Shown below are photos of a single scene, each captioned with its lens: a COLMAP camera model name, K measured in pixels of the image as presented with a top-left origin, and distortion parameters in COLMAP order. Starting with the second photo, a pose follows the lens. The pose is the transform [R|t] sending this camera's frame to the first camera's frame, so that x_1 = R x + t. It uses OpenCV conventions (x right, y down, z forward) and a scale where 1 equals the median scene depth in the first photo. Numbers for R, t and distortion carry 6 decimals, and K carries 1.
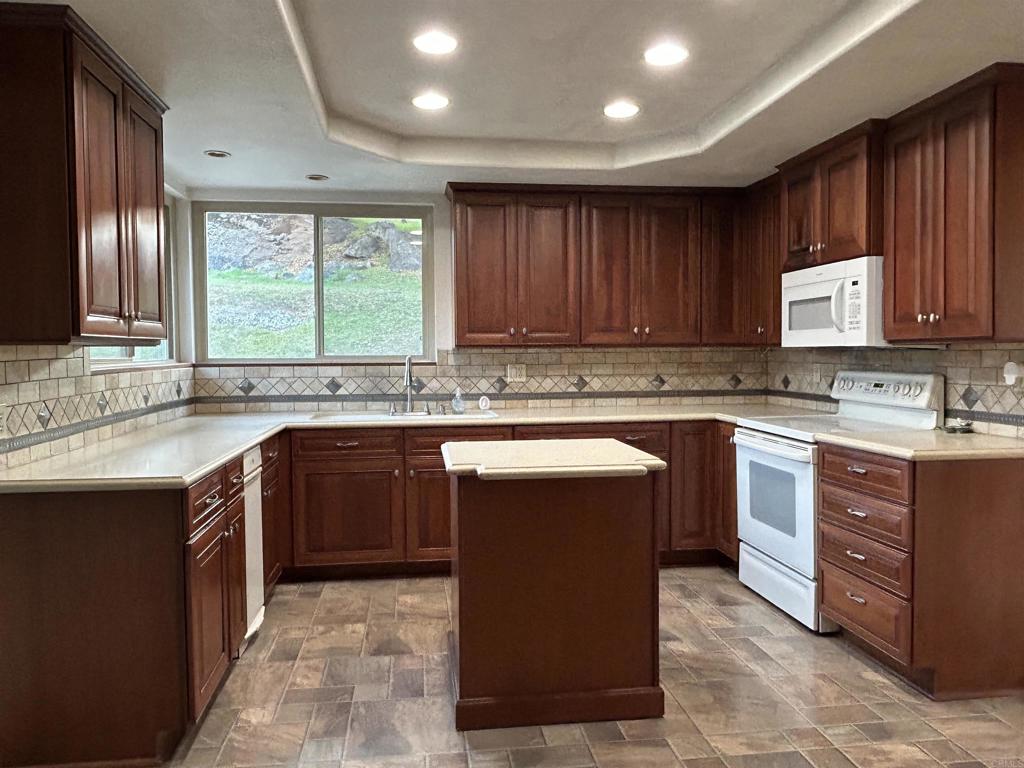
lens RADIAL K [[730.2, 0, 510.3], [0, 730.2, 379.5], [0, 0, 1]] dist [-0.007544, 0.003816]
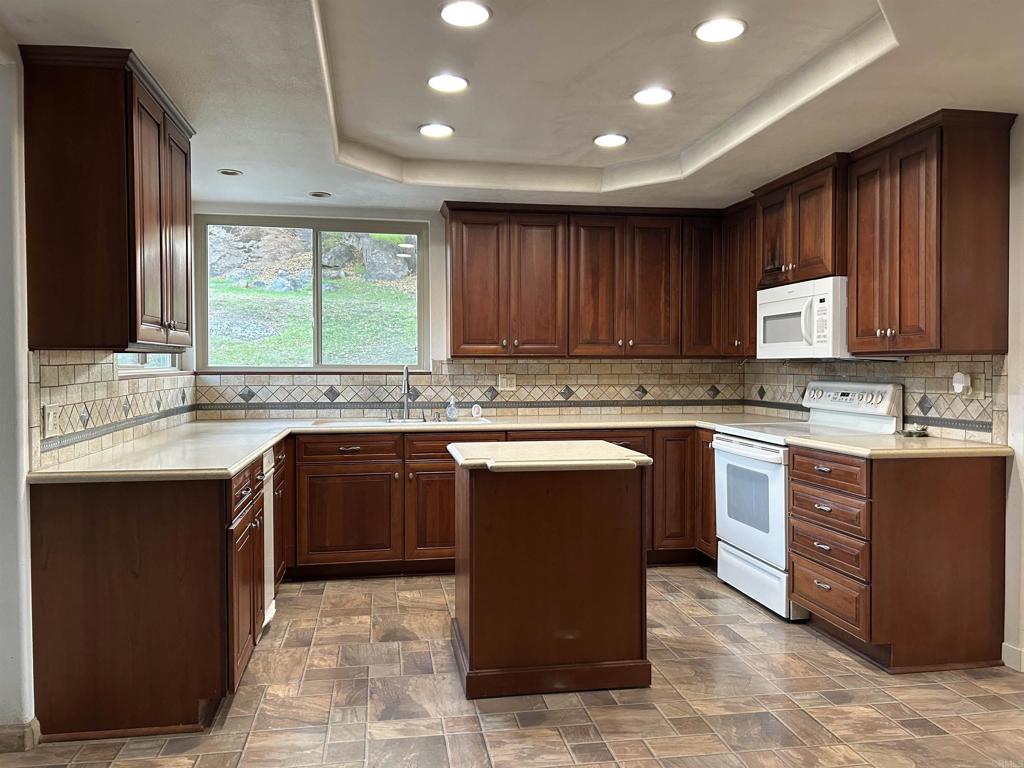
lens RADIAL K [[774.0, 0, 509.1], [0, 774.0, 383.1], [0, 0, 1]] dist [0.044911, -0.040759]
pose [[0.999171, 0.005336, 0.040347, -0.046152], [-0.004695, 0.999862, -0.015967, 0.013203], [-0.040426, 0.015764, 0.999058, -0.155214]]
